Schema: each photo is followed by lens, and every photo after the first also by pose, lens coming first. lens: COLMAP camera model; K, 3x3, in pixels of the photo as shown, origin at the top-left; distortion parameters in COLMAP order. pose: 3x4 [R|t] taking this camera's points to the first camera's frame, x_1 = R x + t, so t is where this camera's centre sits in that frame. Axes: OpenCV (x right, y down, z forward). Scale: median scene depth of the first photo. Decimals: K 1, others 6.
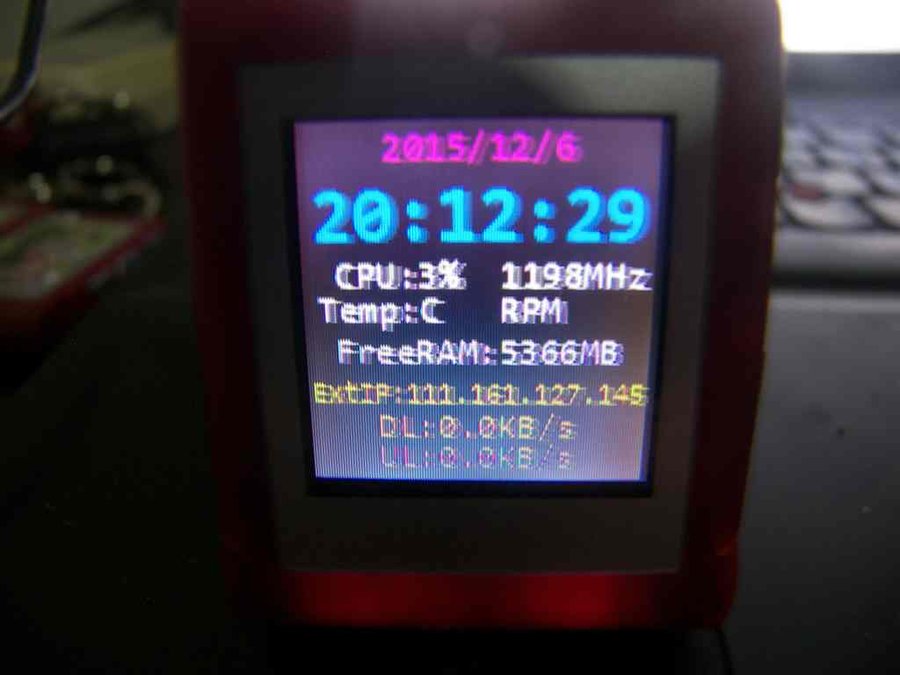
lens RADIAL K [[674.2, 0, 447.7], [0, 674.2, 339.3], [0, 0, 1]] dist [-0.038215, 0.034992]
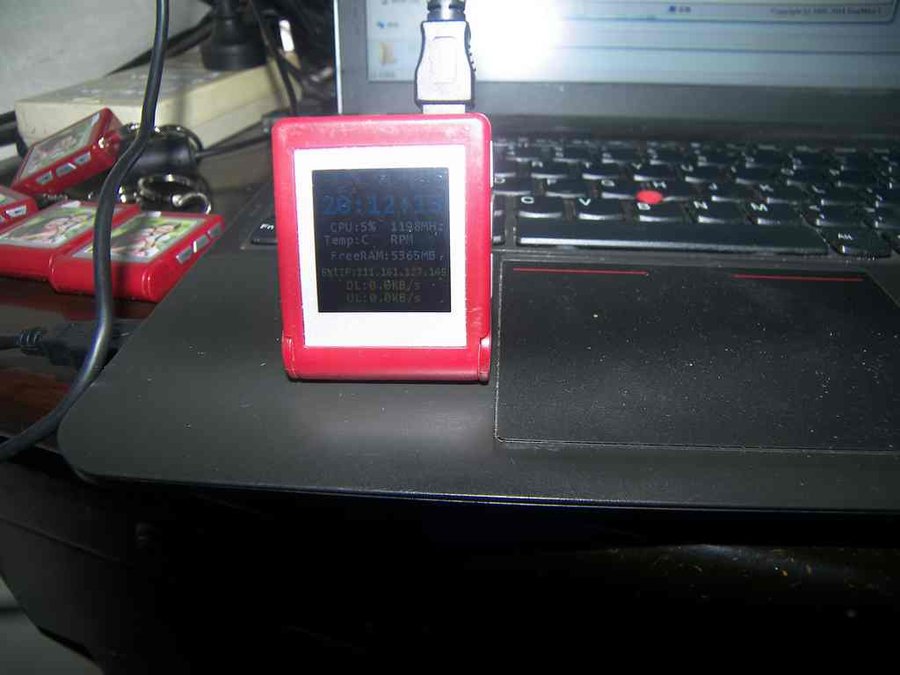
lens RADIAL K [[674.2, 0, 454.7], [0, 674.2, 337.8], [0, 0, 1]] dist [-0.038215, 0.034992]
pose [[0.999953, 0.004262, -0.008706, 0.351502], [-0.004361, 0.999926, -0.011386, 0.372379], [0.008657, 0.011423, 0.999897, -1.650884]]
